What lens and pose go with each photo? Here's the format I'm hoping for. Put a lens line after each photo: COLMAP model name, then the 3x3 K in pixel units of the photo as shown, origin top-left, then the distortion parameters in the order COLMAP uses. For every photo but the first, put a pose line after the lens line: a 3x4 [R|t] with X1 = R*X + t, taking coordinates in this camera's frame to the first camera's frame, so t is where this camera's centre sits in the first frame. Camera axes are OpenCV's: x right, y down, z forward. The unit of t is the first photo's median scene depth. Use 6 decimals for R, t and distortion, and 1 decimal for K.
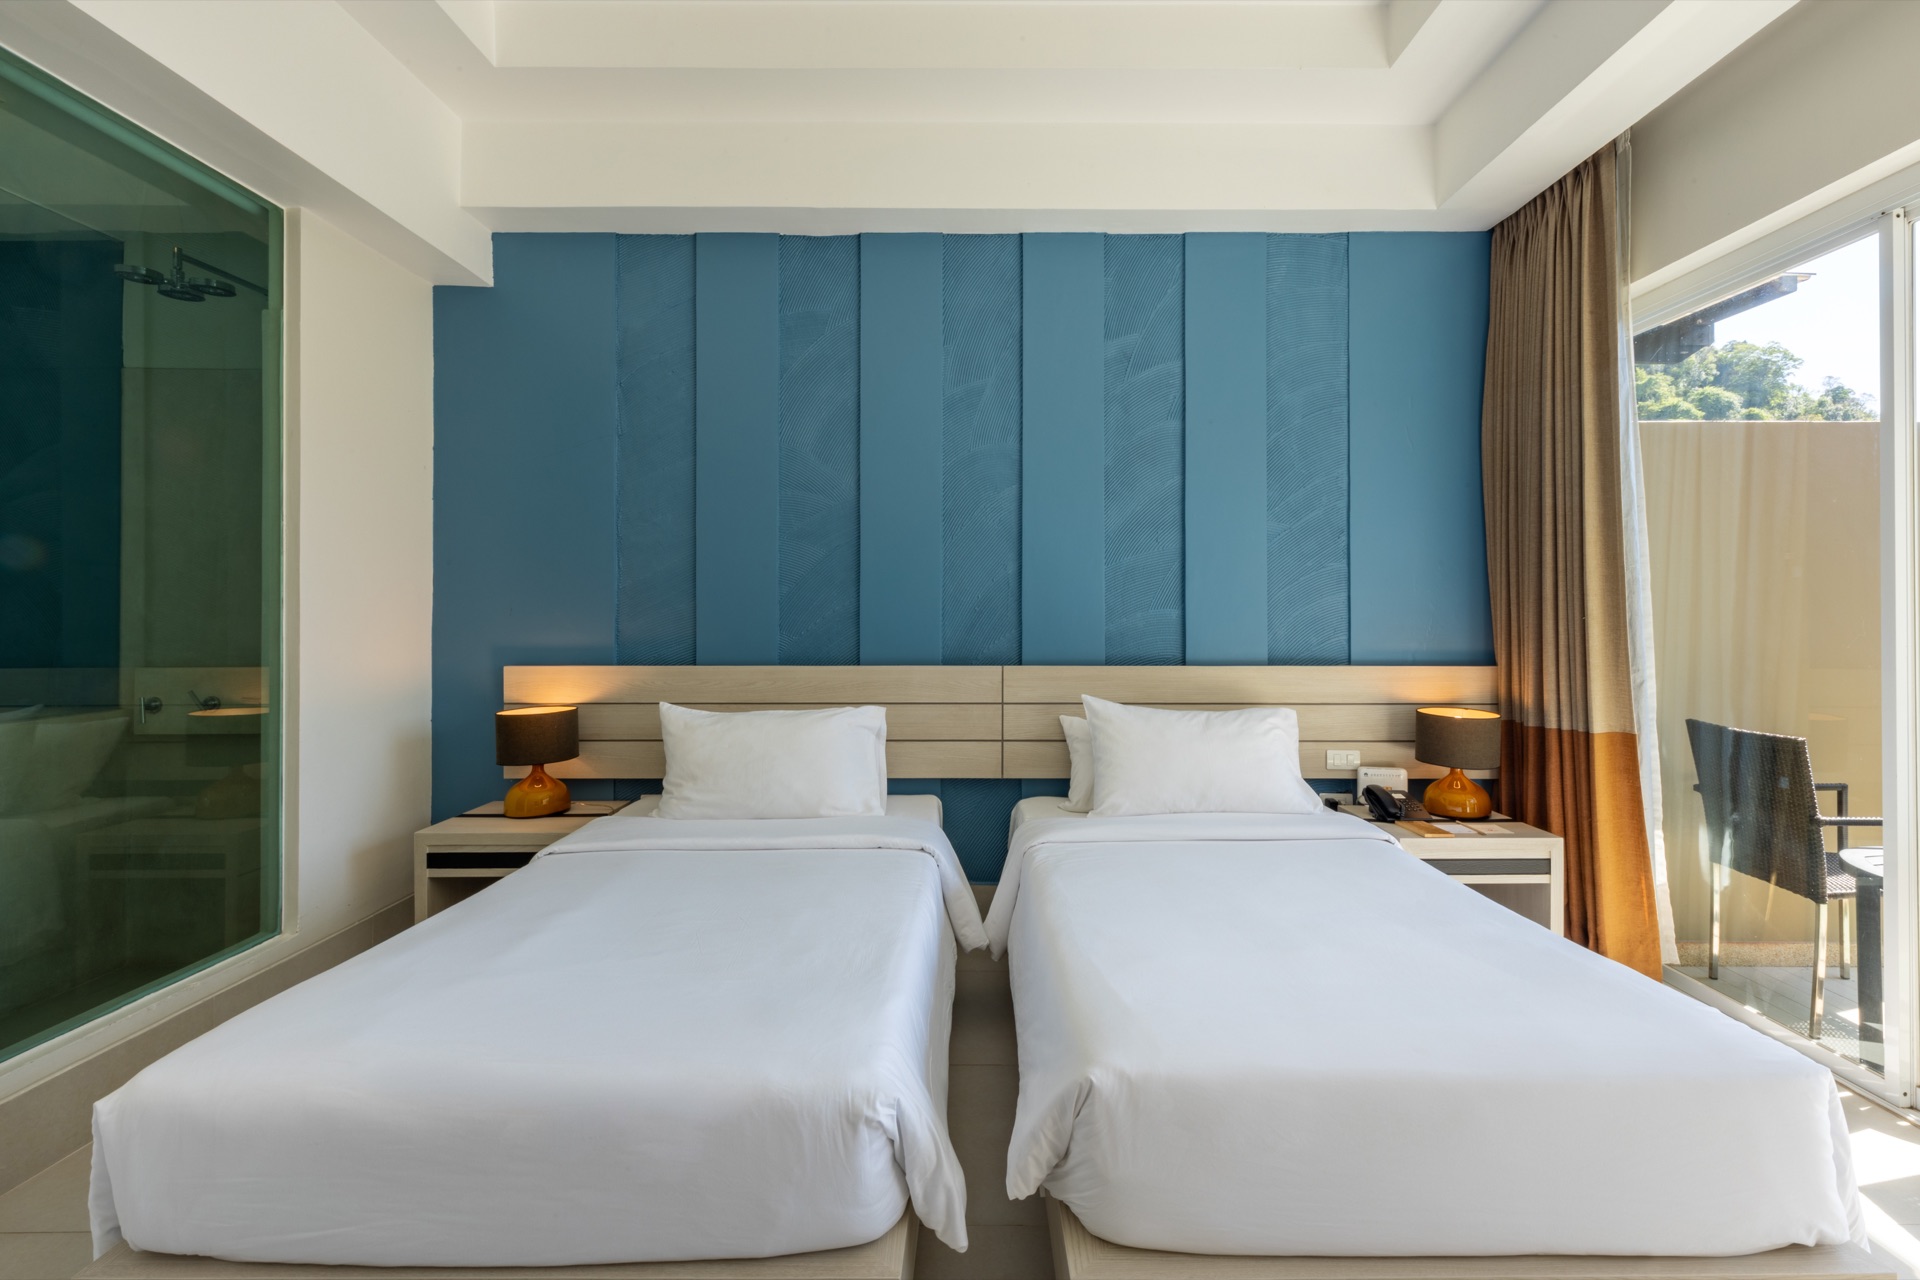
lens RADIAL K [[866.5, 0, 970.2], [0, 866.5, 606.9], [0, 0, 1]] dist [0.002827, 0.000281]
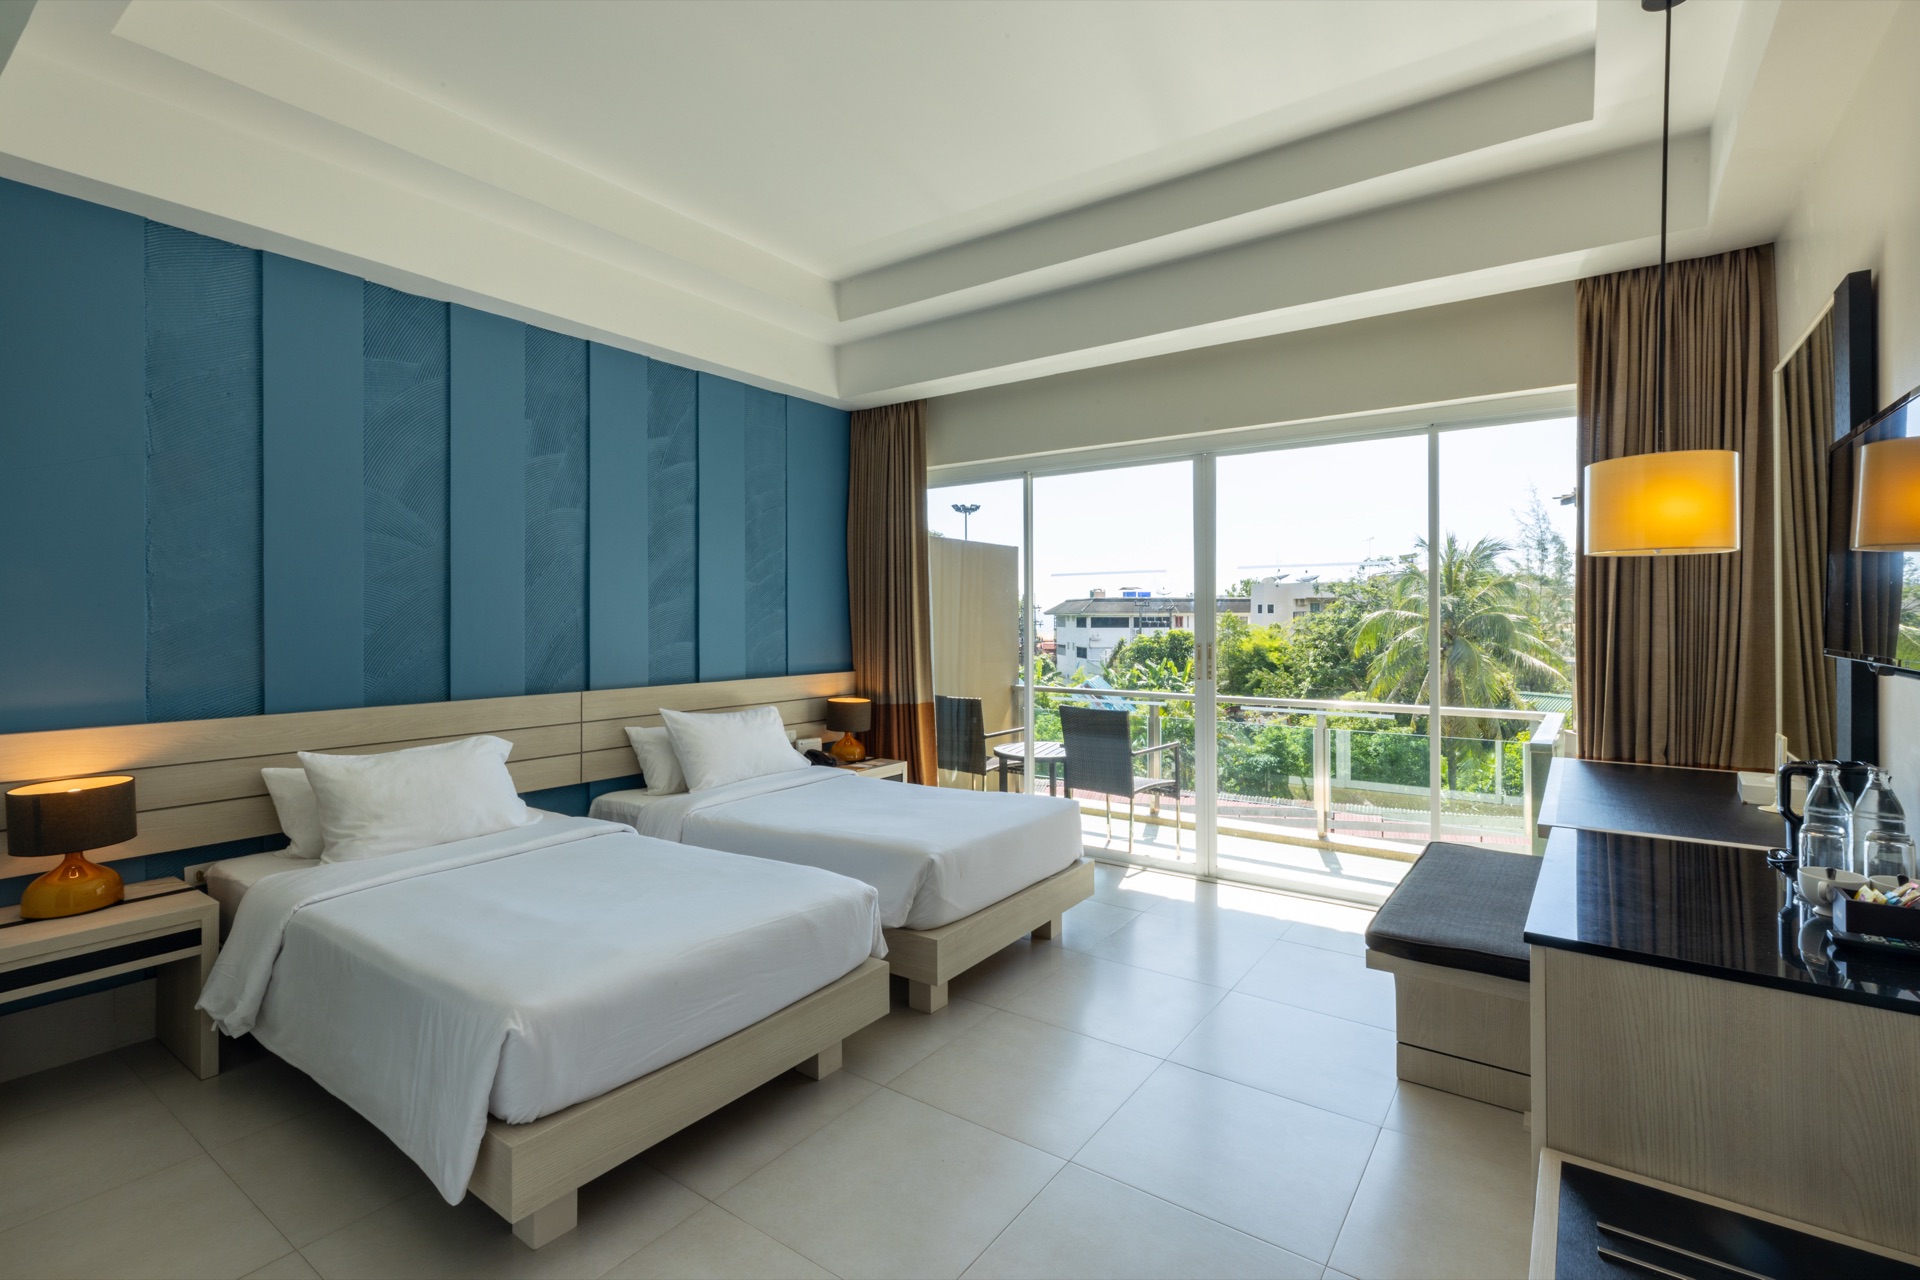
lens RADIAL K [[877.4, 0, 970.4], [0, 877.4, 618.0], [0, 0, 1]] dist [0.001702, -0.000047]
pose [[0.574738, -0.001039, 0.818337, -0.661180], [0.001624, 0.999999, 0.000129, -0.035609], [-0.818336, 0.001255, 0.574739, -0.166160]]
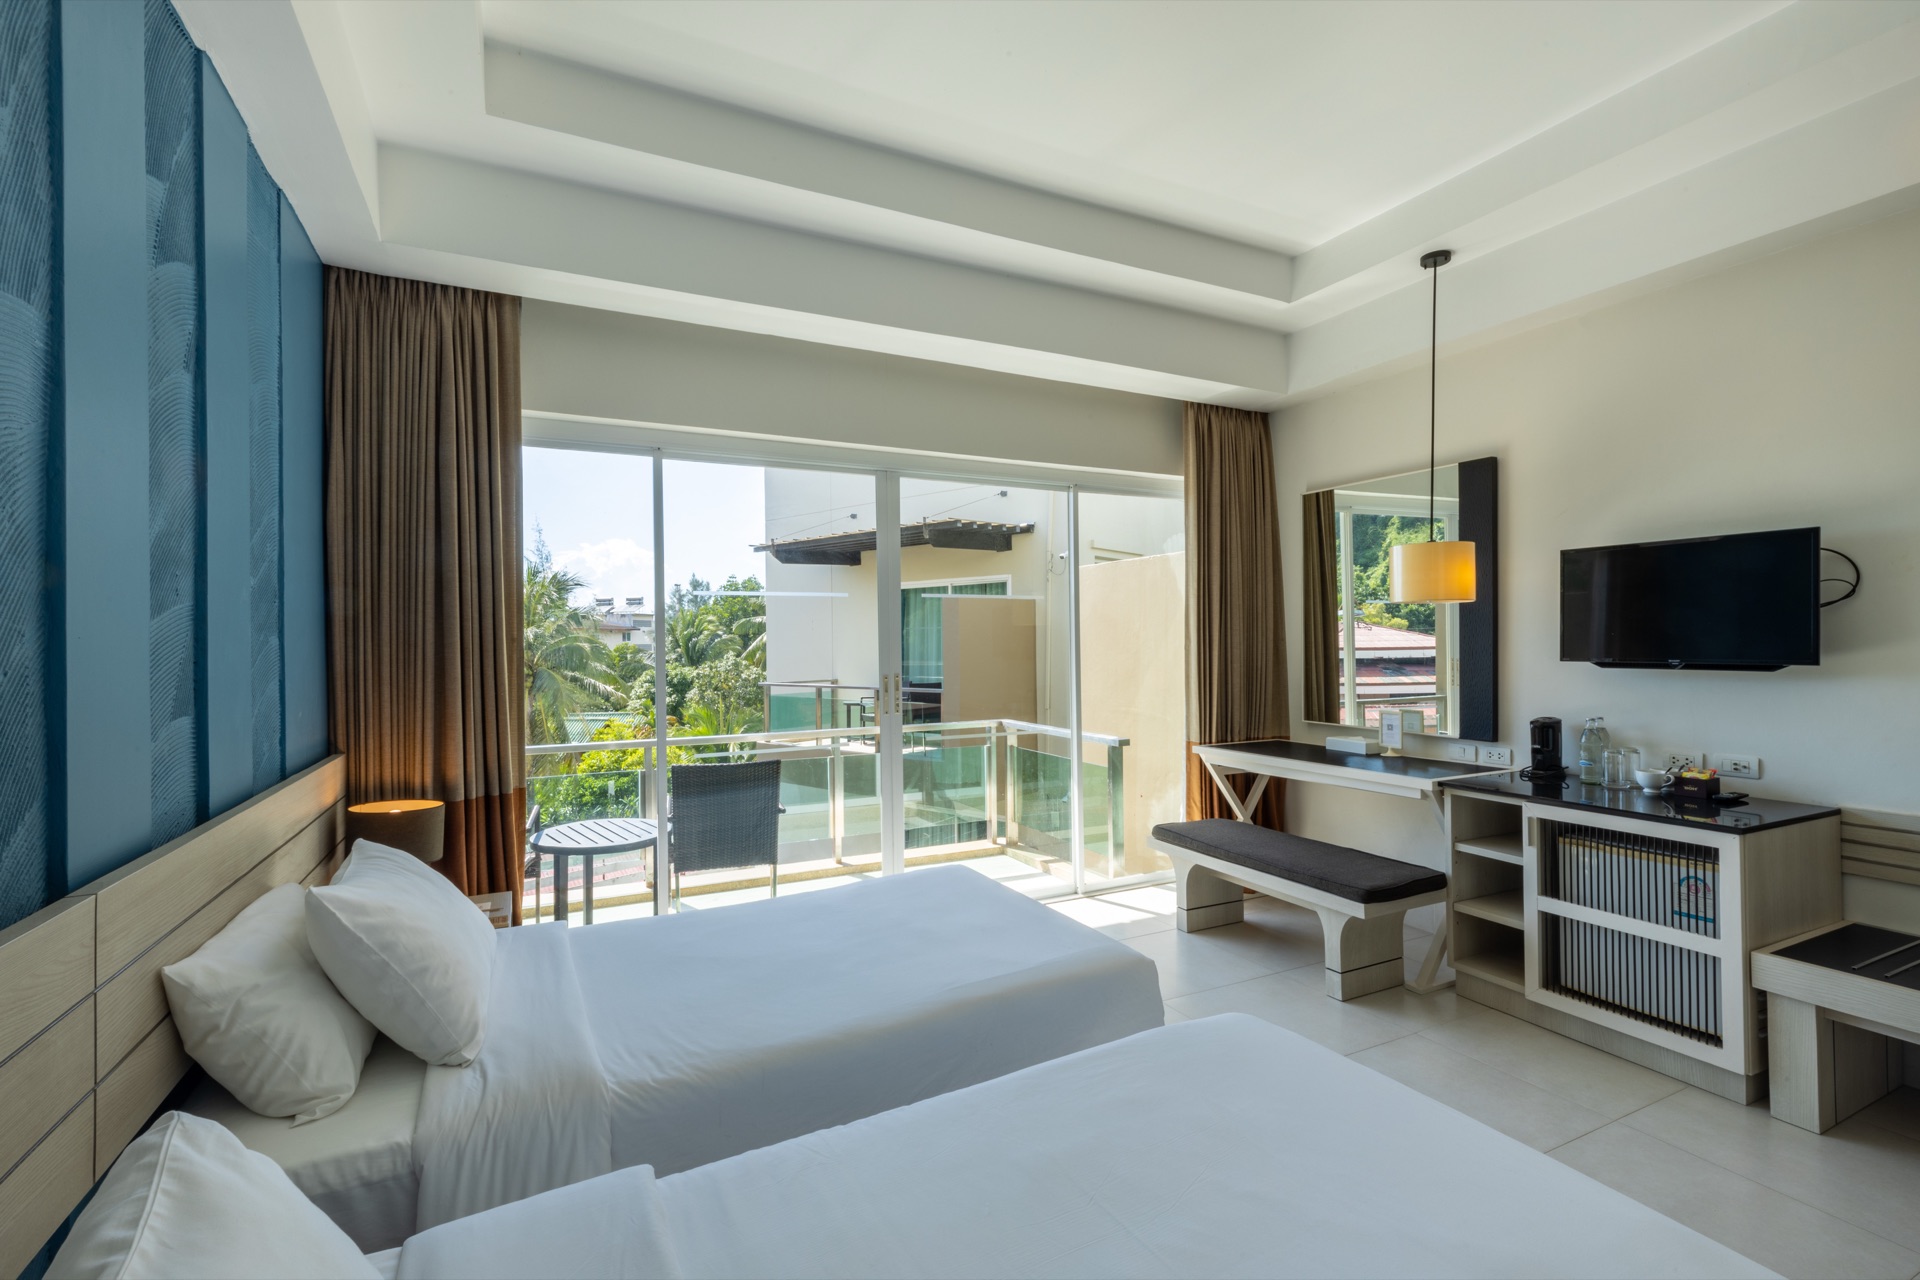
lens RADIAL K [[852.2, 0, 960.0], [0, 852.2, 640.0], [0, 0, 1]] dist [0.001670, 0.000184]
pose [[-0.451882, 0.008306, 0.892039, -0.477882], [0.010857, 0.999934, -0.003811, -0.039832], [-0.892012, 0.007963, -0.451942, 0.823551]]
